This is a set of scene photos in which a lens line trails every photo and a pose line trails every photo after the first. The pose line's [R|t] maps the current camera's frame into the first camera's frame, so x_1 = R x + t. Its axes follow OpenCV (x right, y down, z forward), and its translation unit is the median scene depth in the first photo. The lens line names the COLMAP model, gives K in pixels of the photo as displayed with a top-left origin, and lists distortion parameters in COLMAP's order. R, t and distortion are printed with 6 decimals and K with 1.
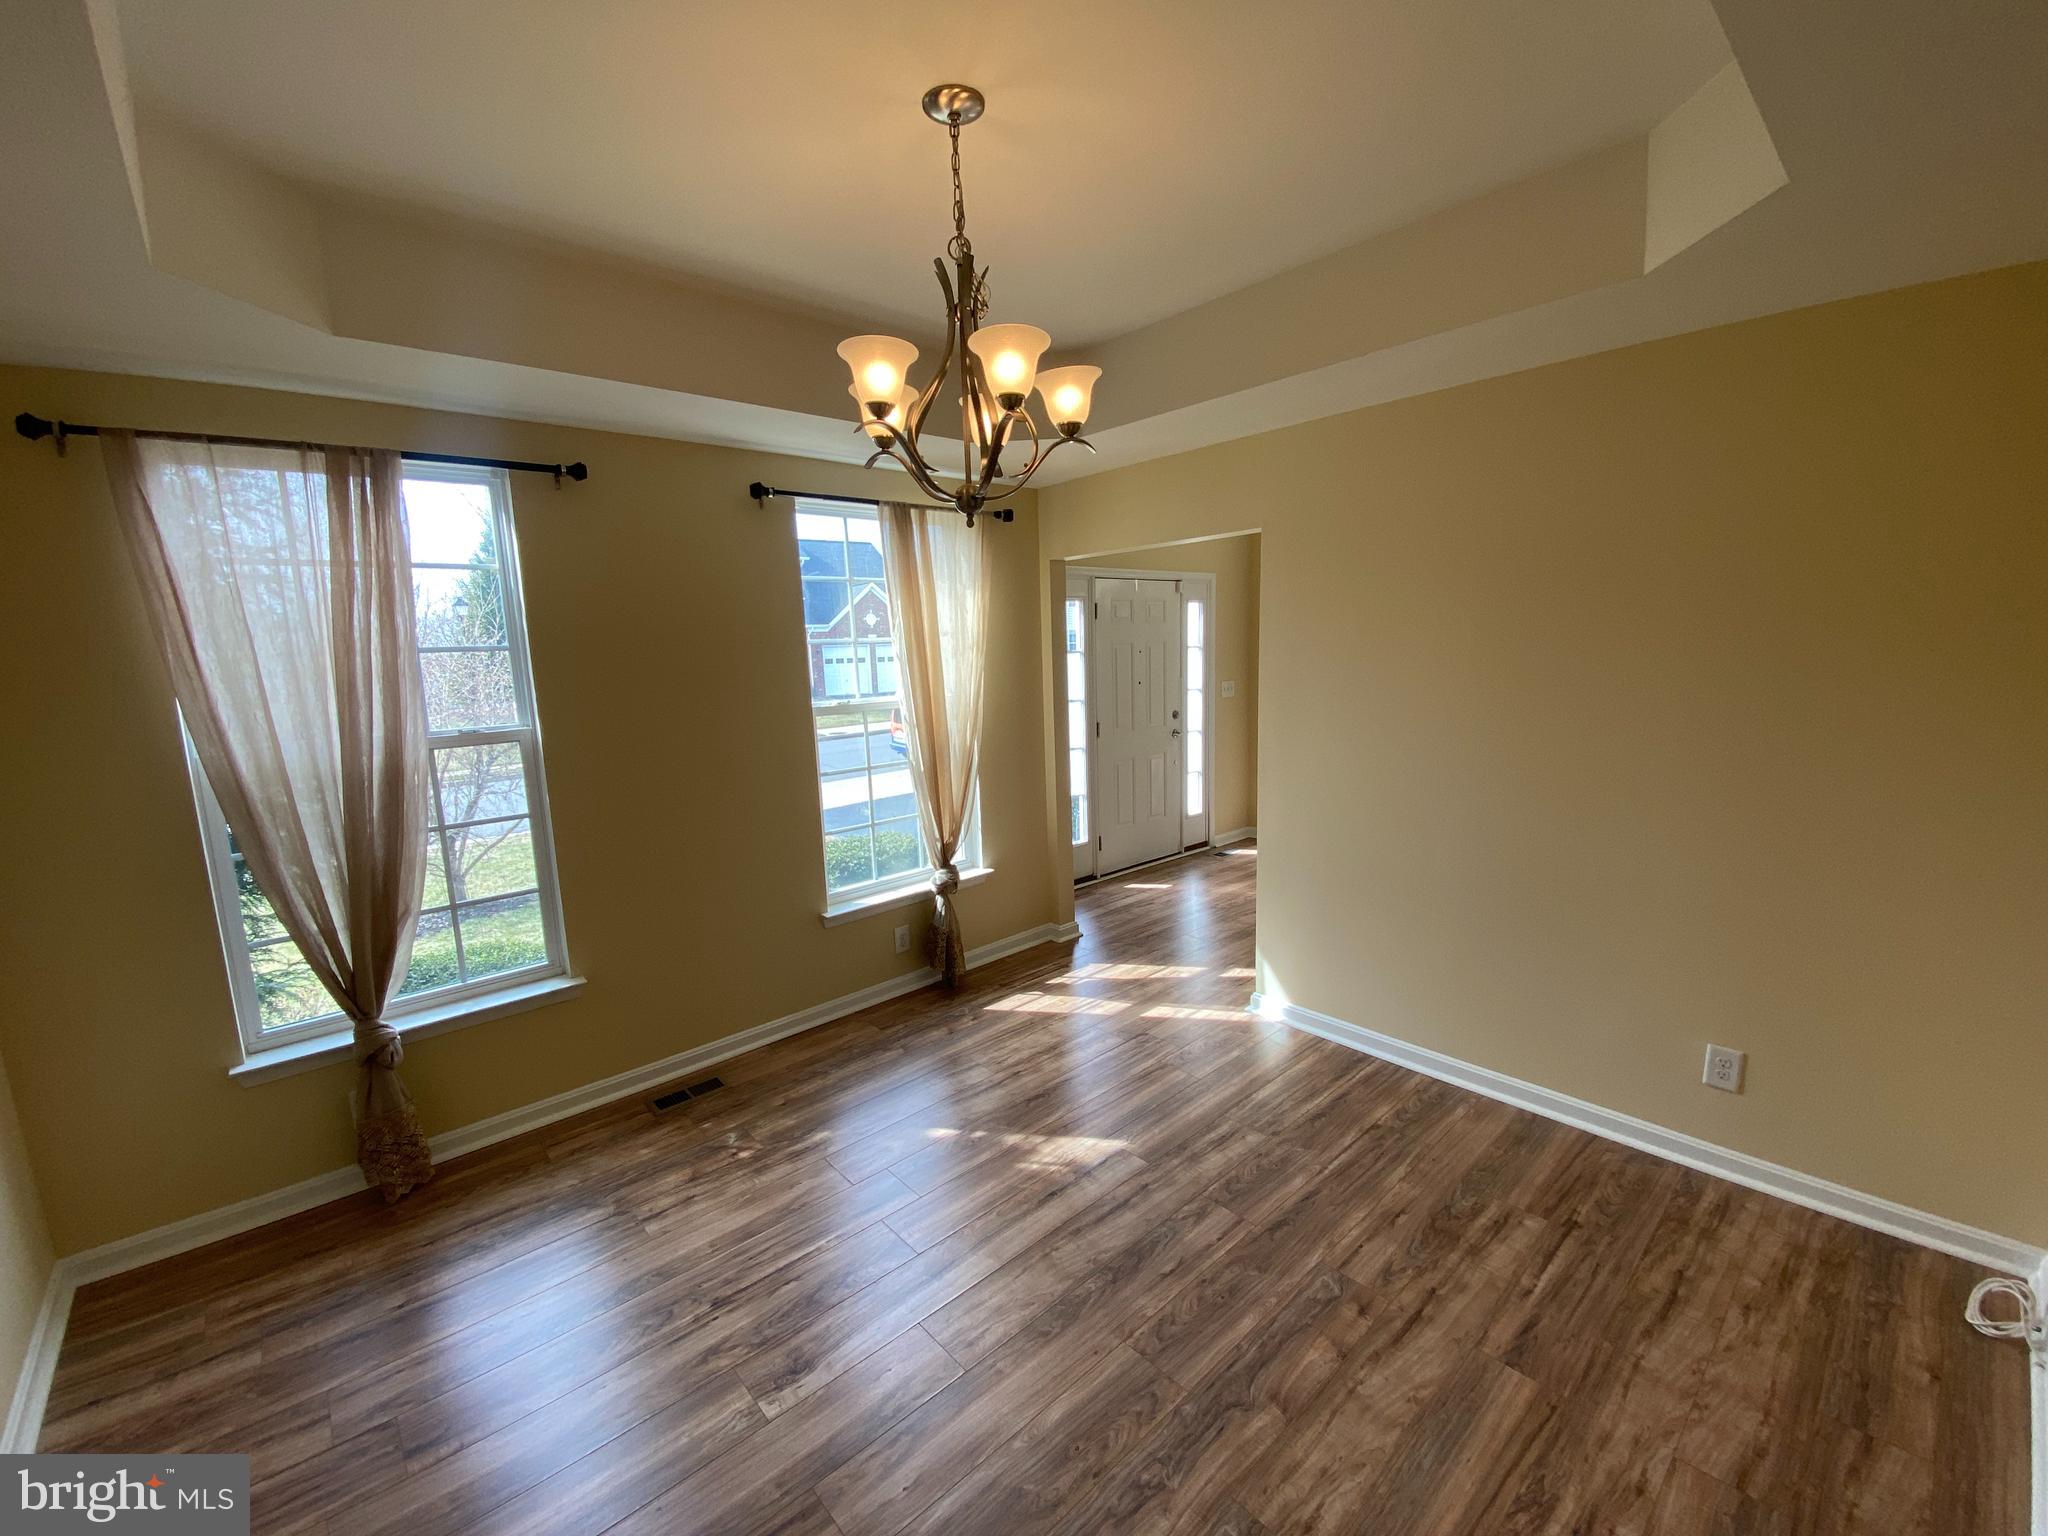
lens RADIAL K [[831.7, 0, 1025.8], [0, 831.7, 773.2], [0, 0, 1]] dist [0.018282, -0.019042]
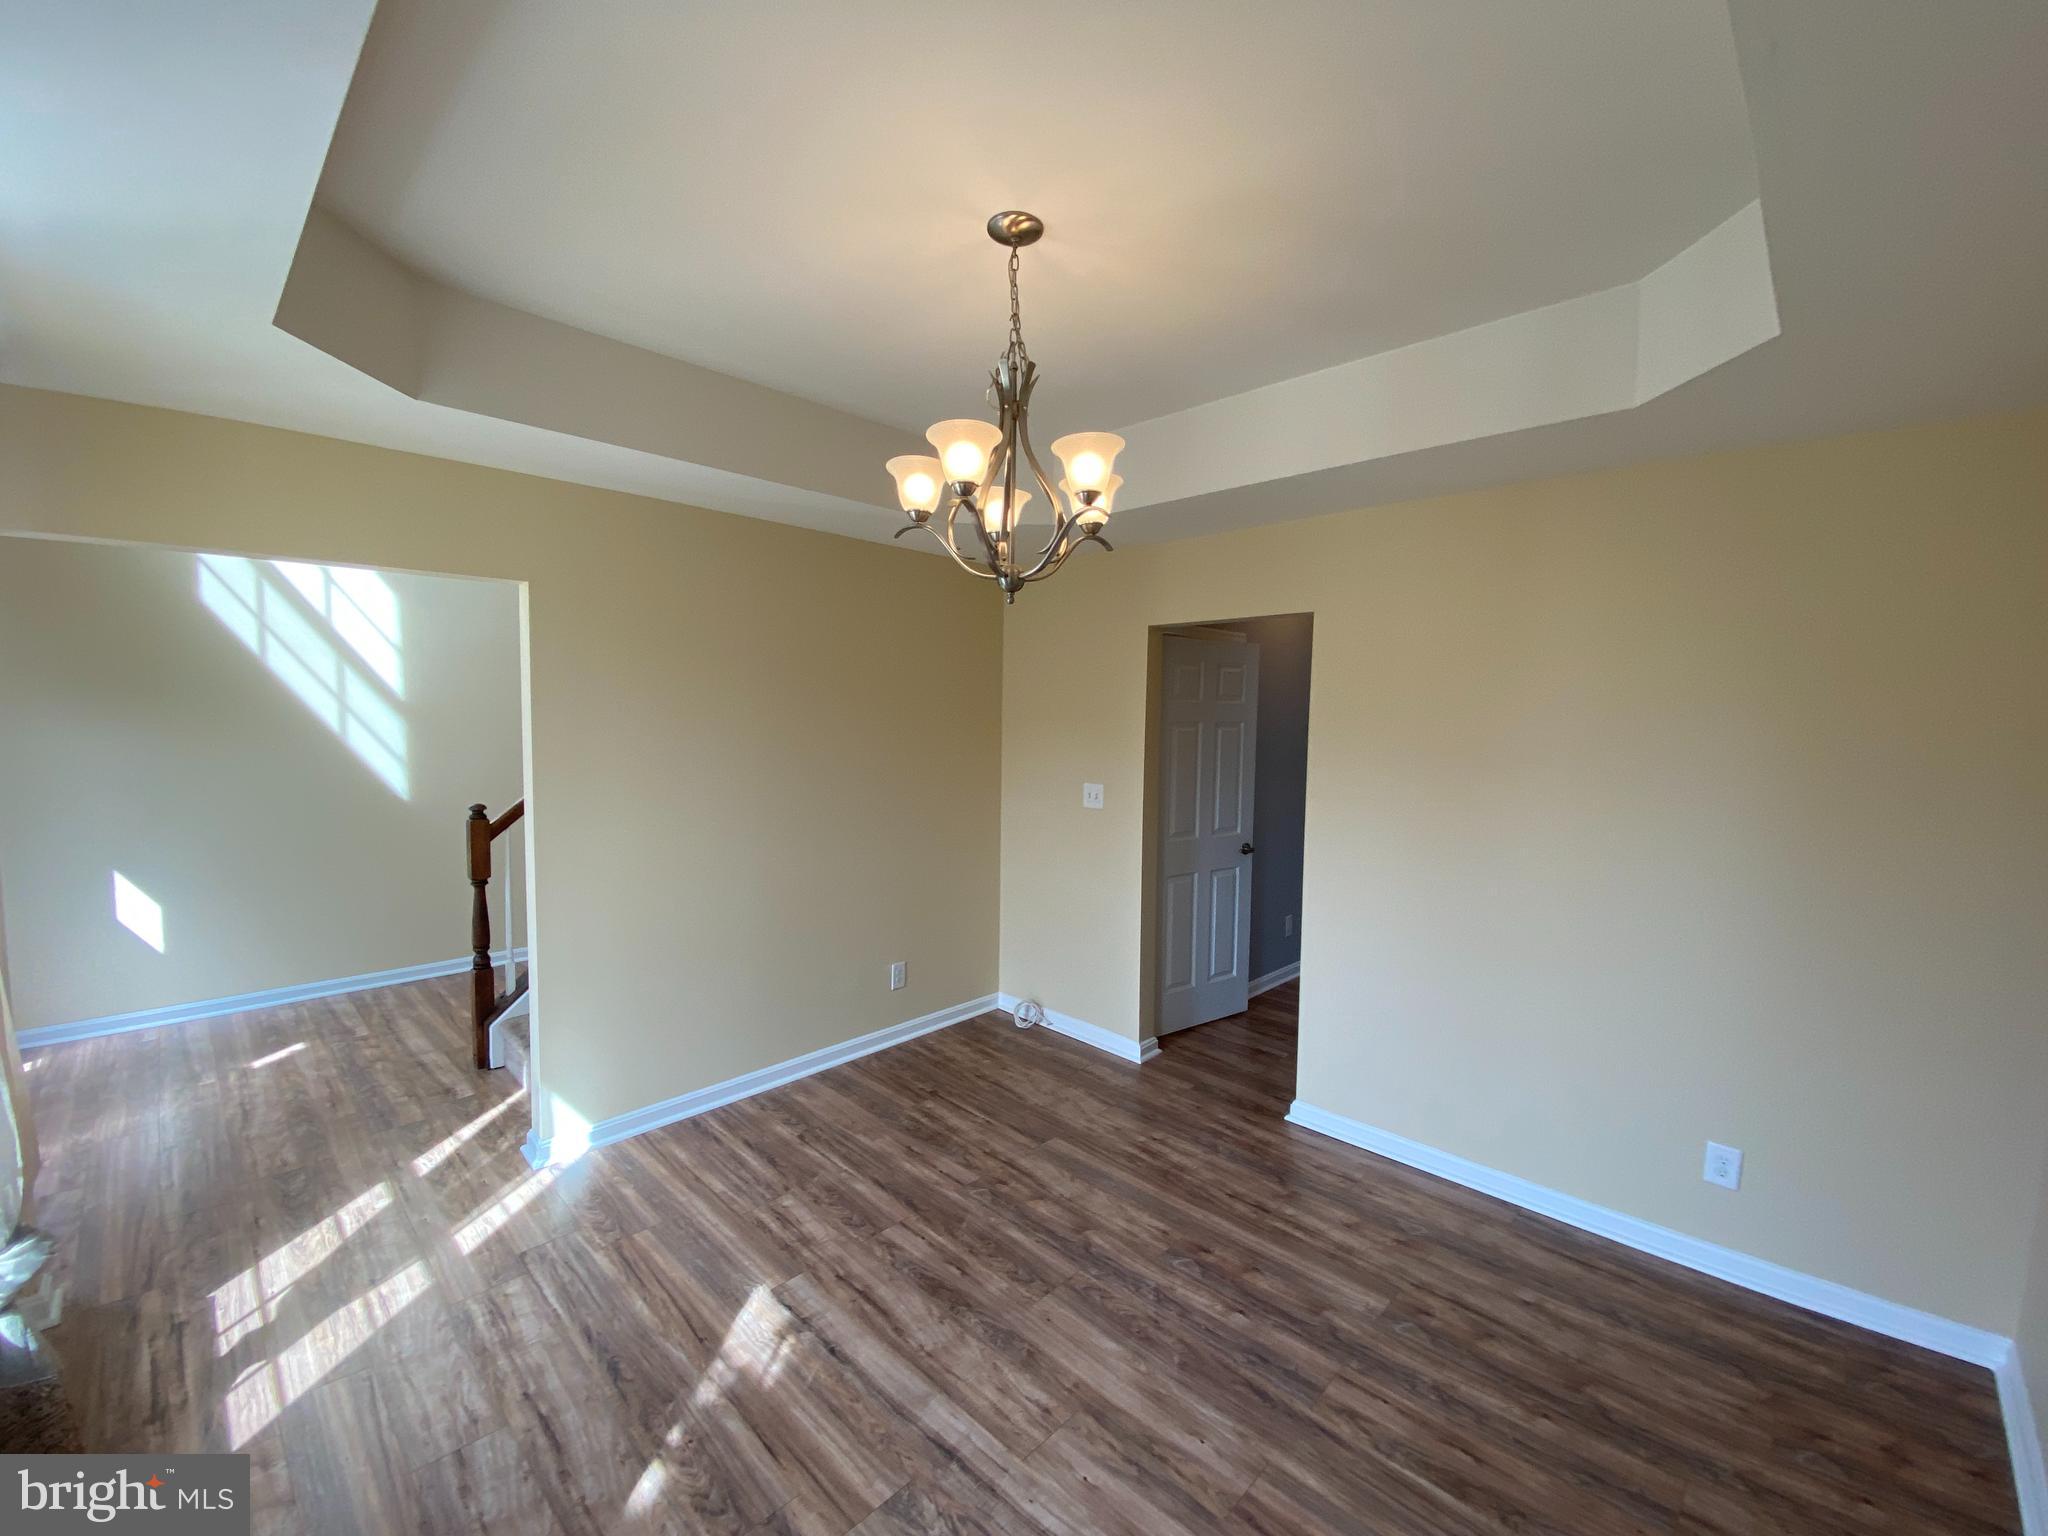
lens RADIAL K [[841.1, 0, 1024.0], [0, 841.1, 768.0], [0, 0, 1]] dist [0.002499, -0.012796]
pose [[-0.070307, -0.035658, 0.996888, -0.839030], [0.153120, 0.987131, 0.046108, -0.092658], [-0.985703, 0.155885, -0.063942, 0.798573]]
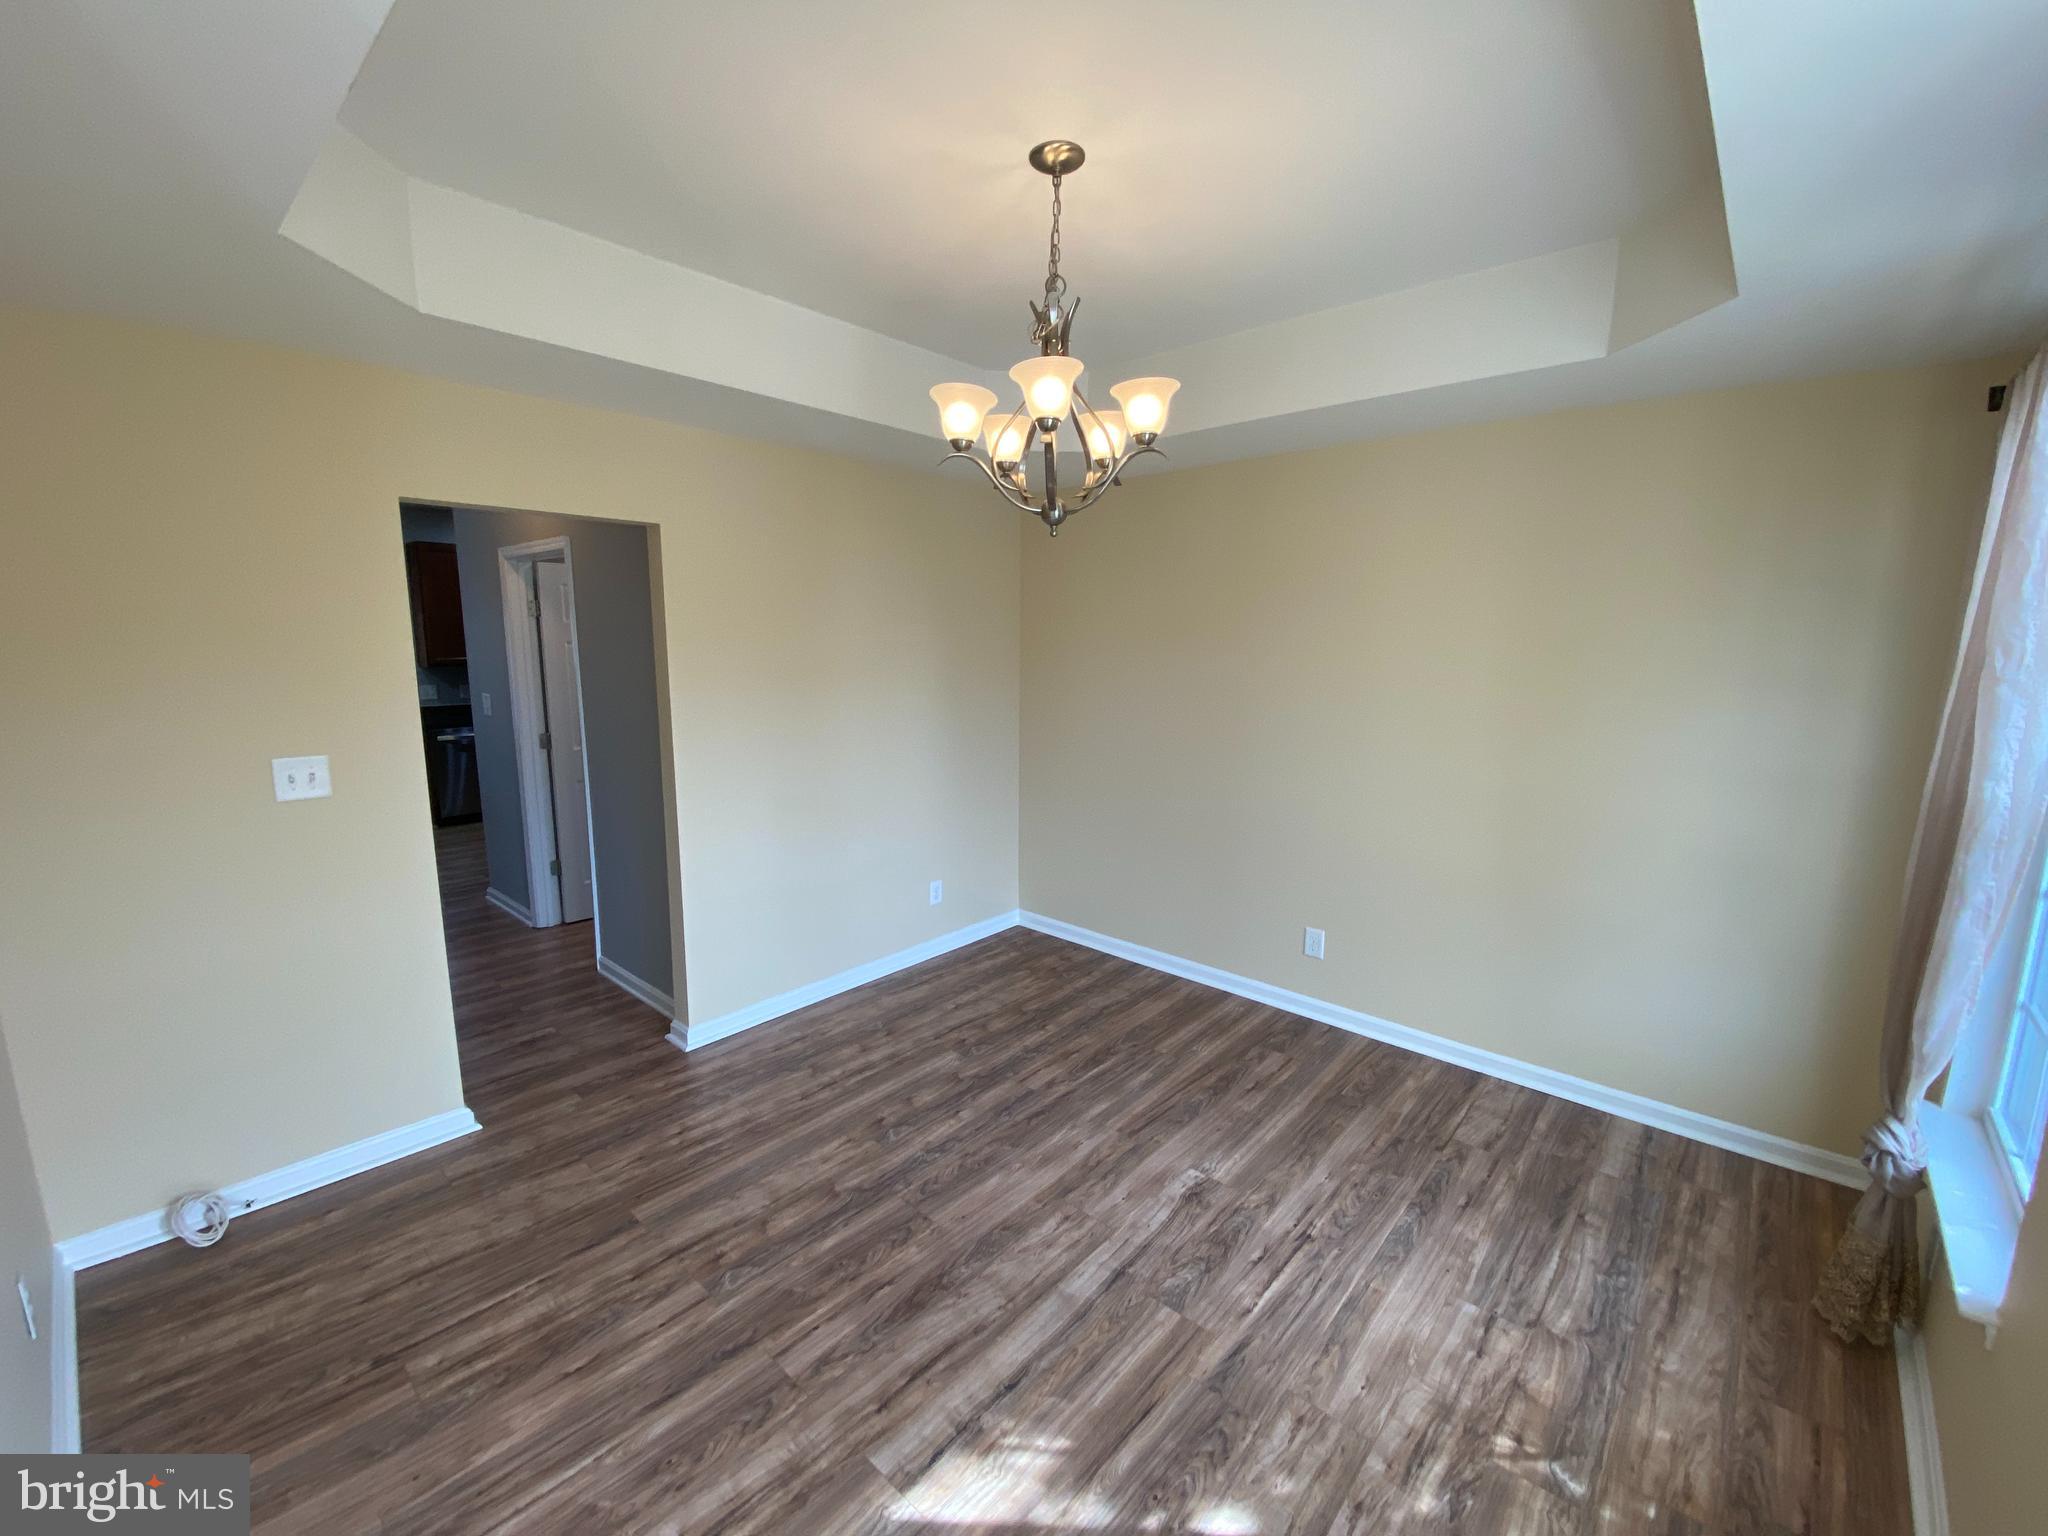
lens RADIAL K [[831.7, 0, 1025.8], [0, 831.7, 773.2], [0, 0, 1]] dist [0.018282, -0.019042]
pose [[-0.993579, 0.046497, -0.103141, 0.072202], [0.009626, 0.943084, 0.332416, -0.267713], [0.112726, 0.329289, -0.937476, 1.573601]]
